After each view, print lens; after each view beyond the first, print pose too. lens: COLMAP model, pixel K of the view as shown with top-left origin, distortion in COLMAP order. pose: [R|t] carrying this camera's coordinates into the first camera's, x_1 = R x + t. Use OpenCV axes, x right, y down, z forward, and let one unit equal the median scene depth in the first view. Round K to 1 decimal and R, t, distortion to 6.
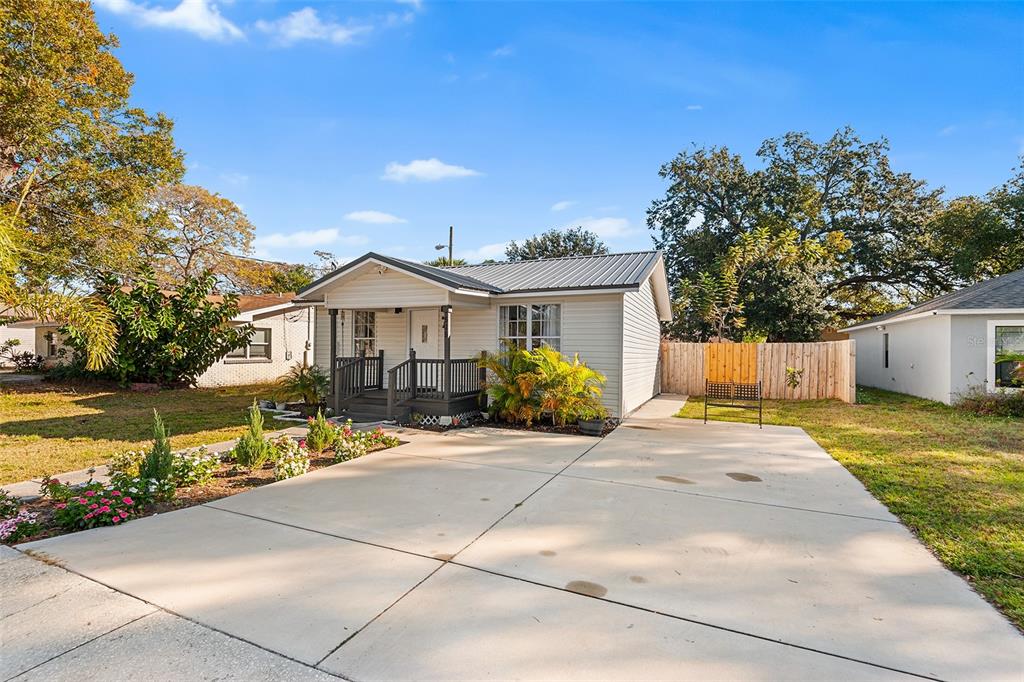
lens RADIAL K [[464.8, 0, 513.9], [0, 464.8, 350.9], [0, 0, 1]] dist [0.032930, -0.019745]
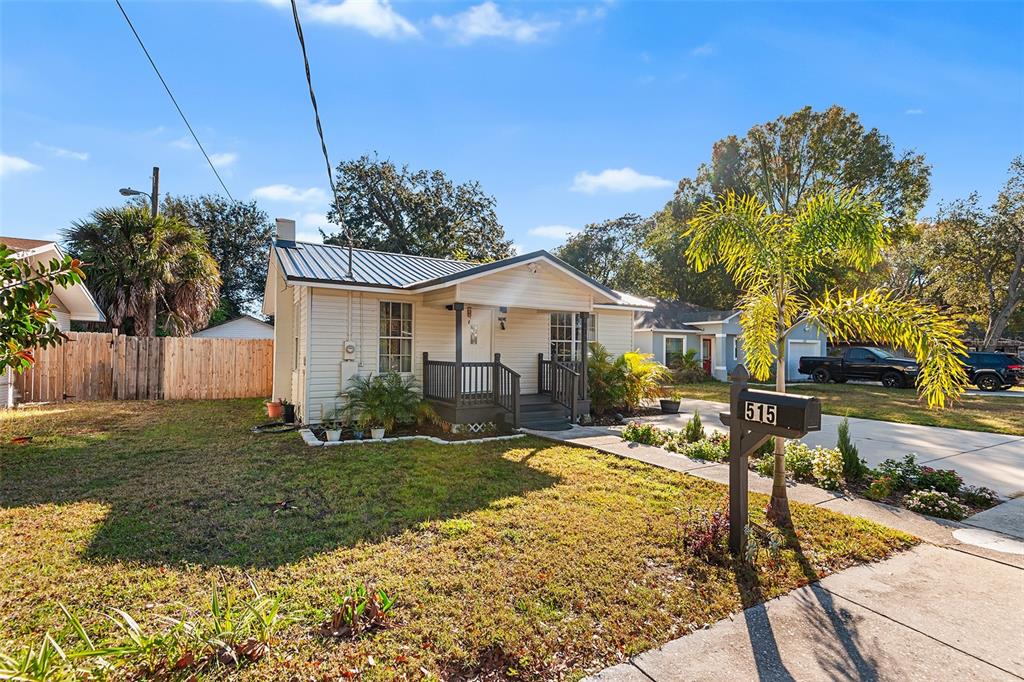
lens RADIAL K [[464.8, 0, 513.9], [0, 464.8, 350.9], [0, 0, 1]] dist [0.032930, -0.019745]
pose [[0.583170, -0.004357, 0.812338, -0.887286], [-0.001983, 0.999975, 0.006787, -0.011481], [-0.812348, -0.005569, 0.583147, 0.401119]]
